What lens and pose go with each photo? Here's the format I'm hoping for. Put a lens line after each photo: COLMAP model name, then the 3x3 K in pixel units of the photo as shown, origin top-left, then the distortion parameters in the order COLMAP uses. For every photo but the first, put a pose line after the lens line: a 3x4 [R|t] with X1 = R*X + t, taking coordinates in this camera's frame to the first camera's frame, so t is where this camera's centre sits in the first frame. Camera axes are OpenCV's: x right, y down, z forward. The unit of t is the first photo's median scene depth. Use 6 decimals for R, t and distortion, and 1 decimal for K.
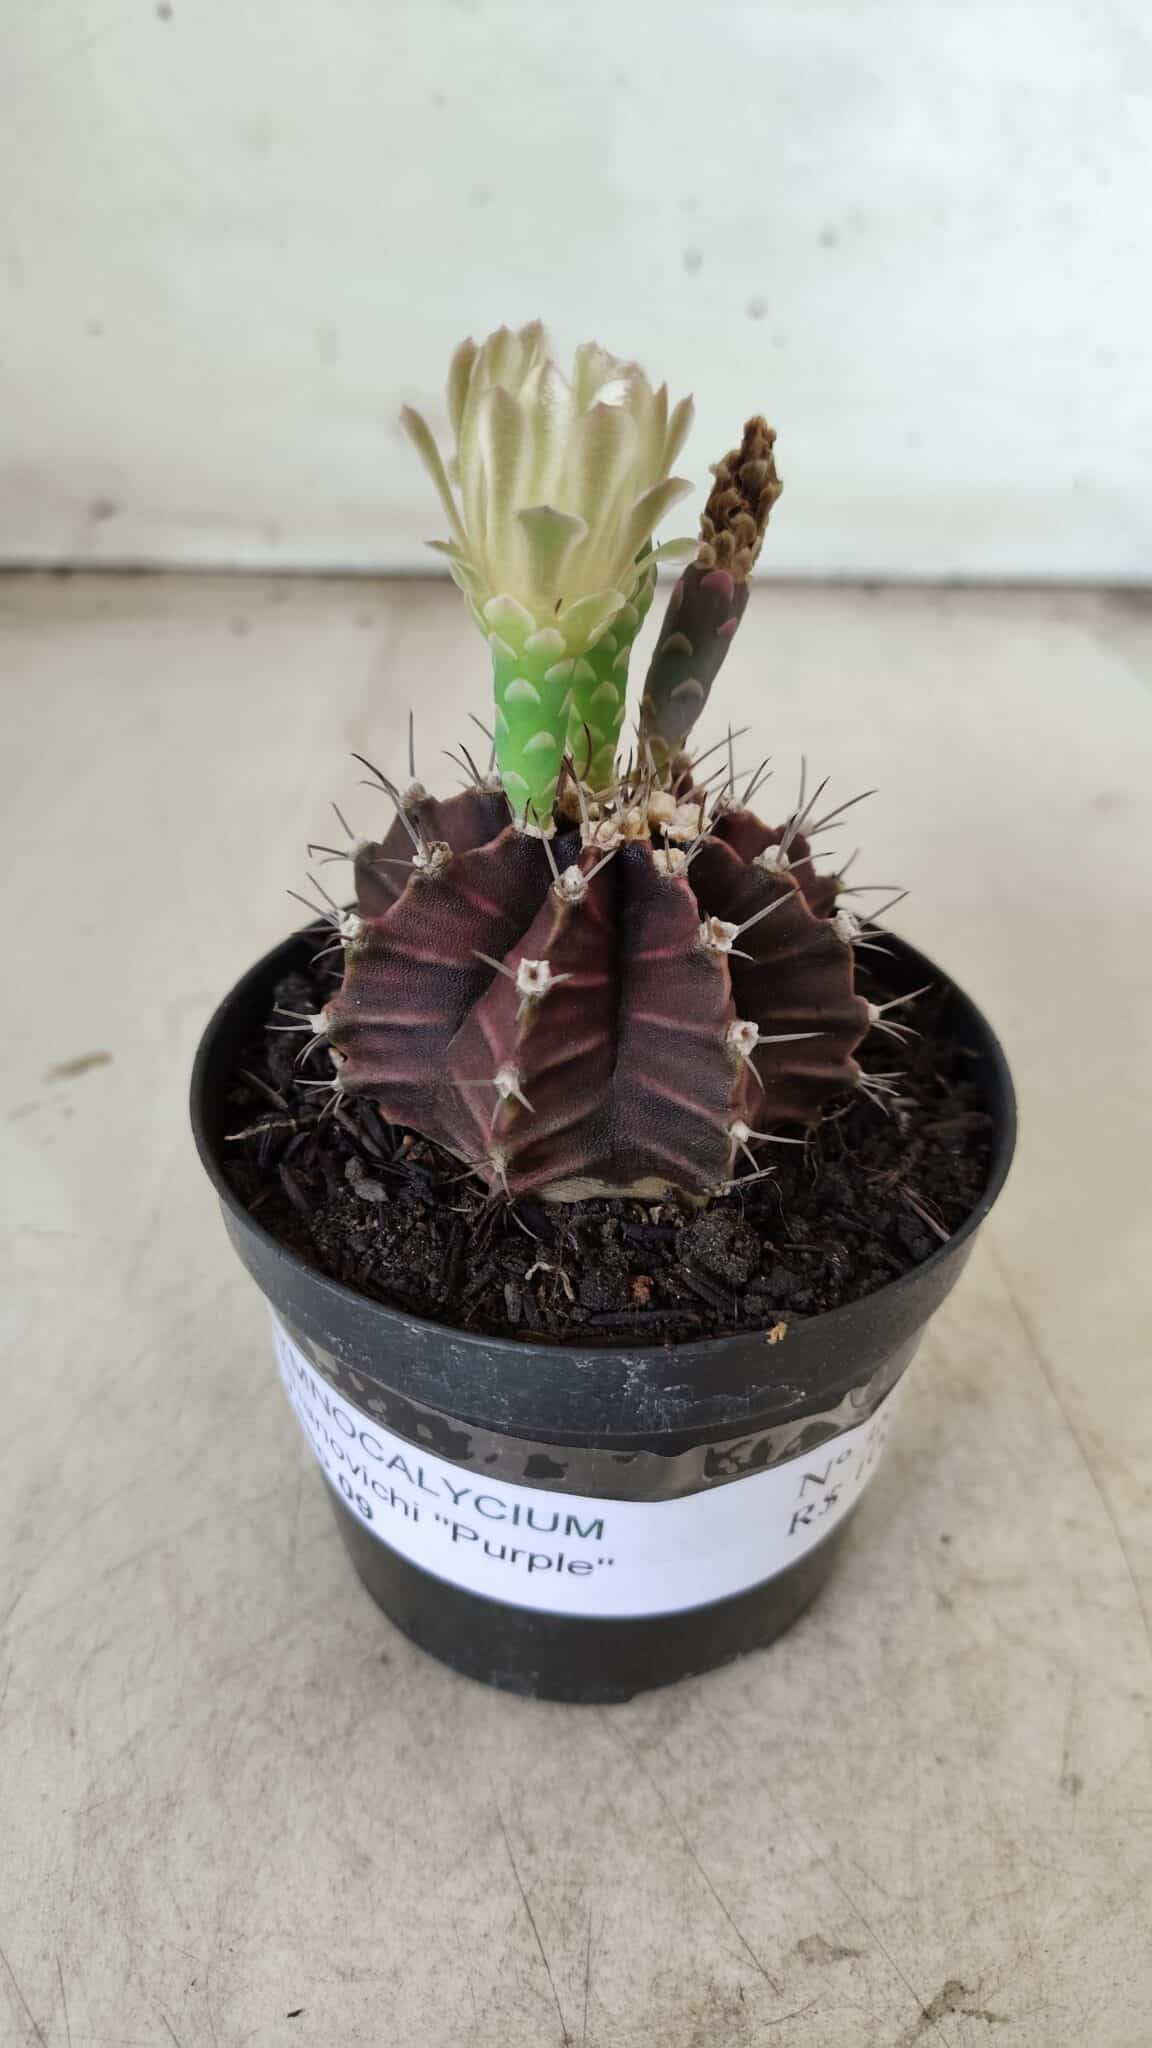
lens RADIAL K [[1572.7, 0, 576.0], [0, 1572.7, 1024.0], [0, 0, 1]] dist [0.079057, -0.179955]
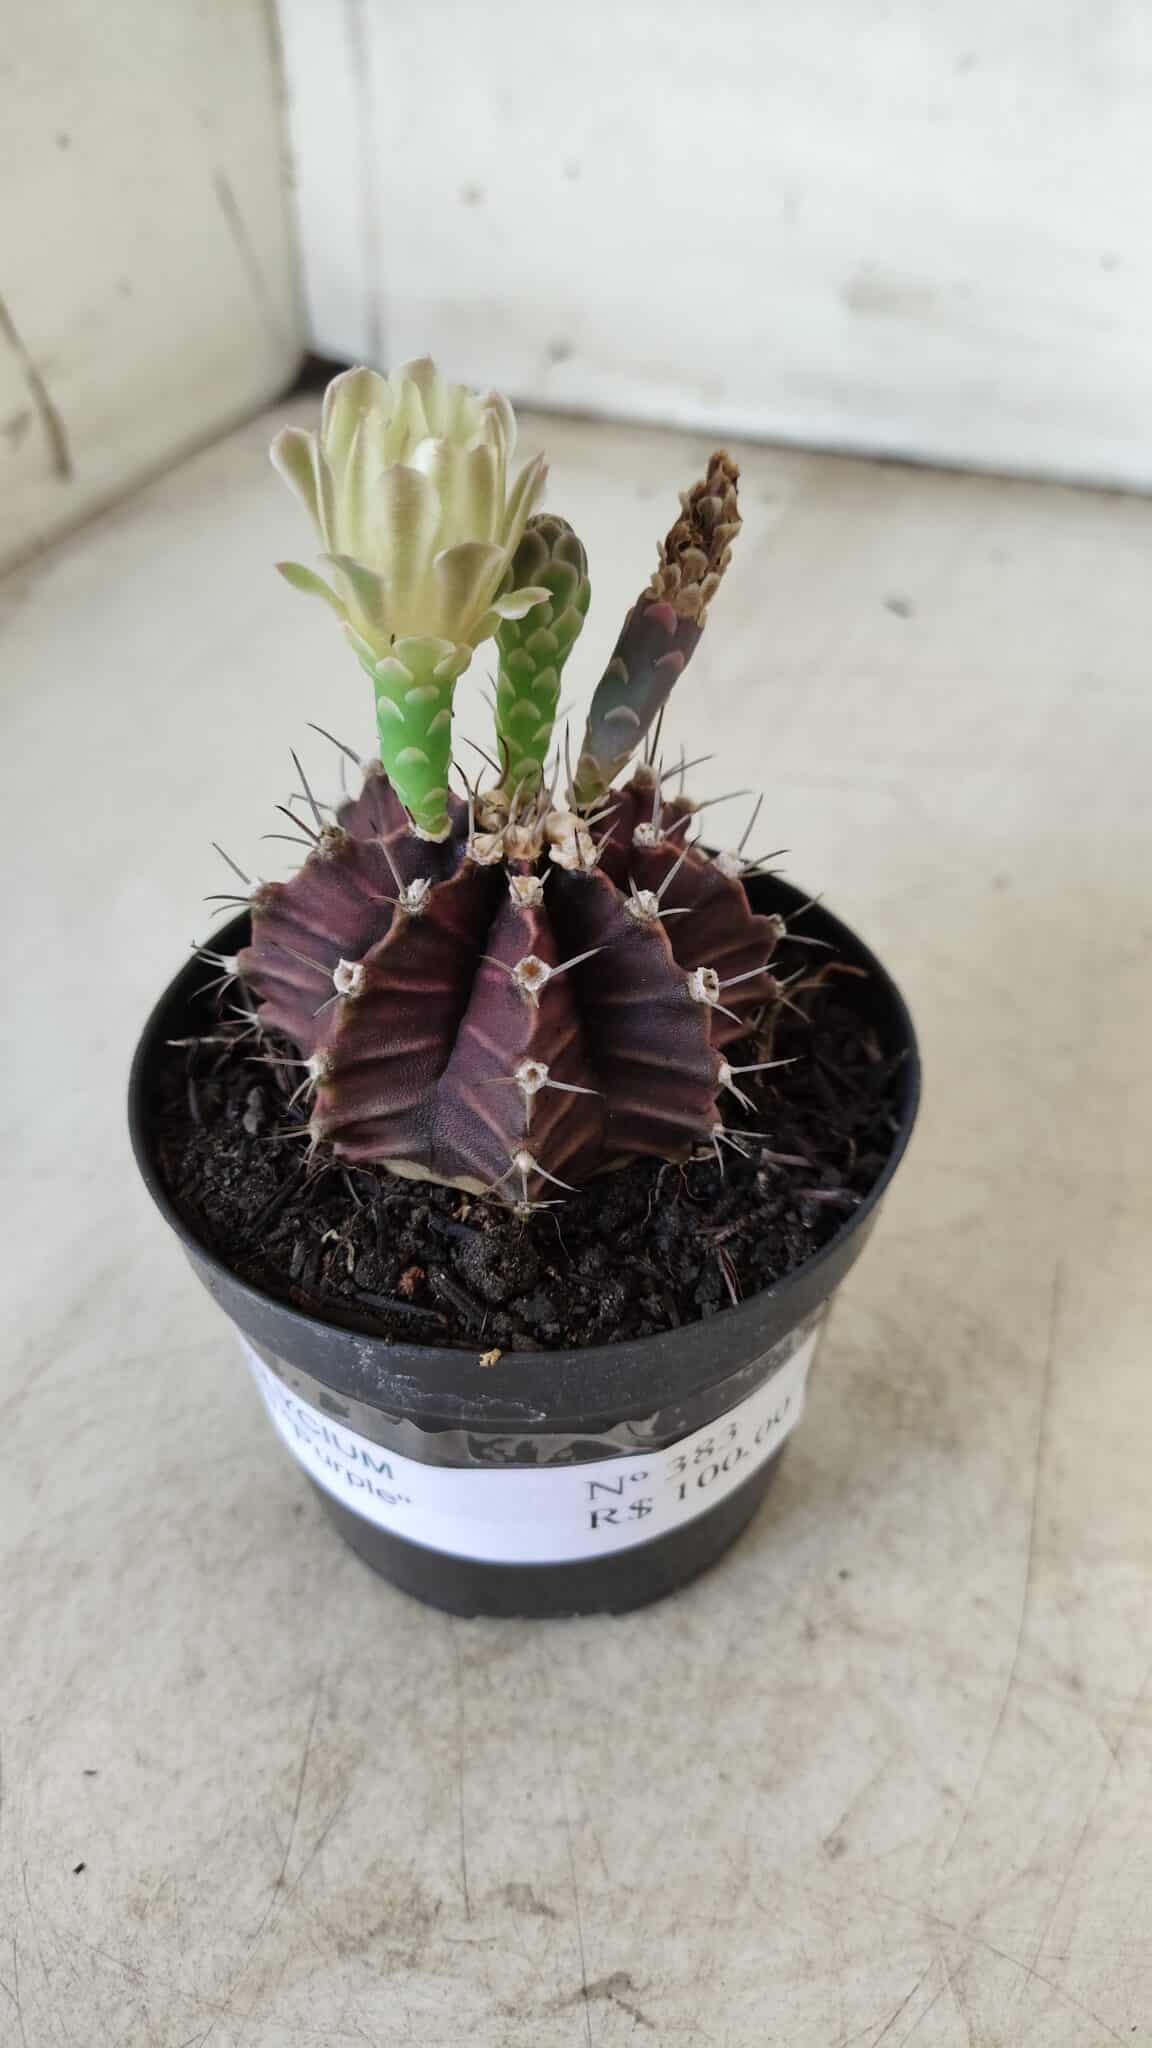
lens RADIAL K [[1572.7, 0, 576.0], [0, 1572.7, 1024.0], [0, 0, 1]] dist [0.079057, -0.179955]
pose [[0.927127, 0.225803, -0.299079, 0.401785], [-0.192495, 0.971701, 0.136906, -0.158970], [0.321529, -0.069358, 0.944356, 0.033398]]
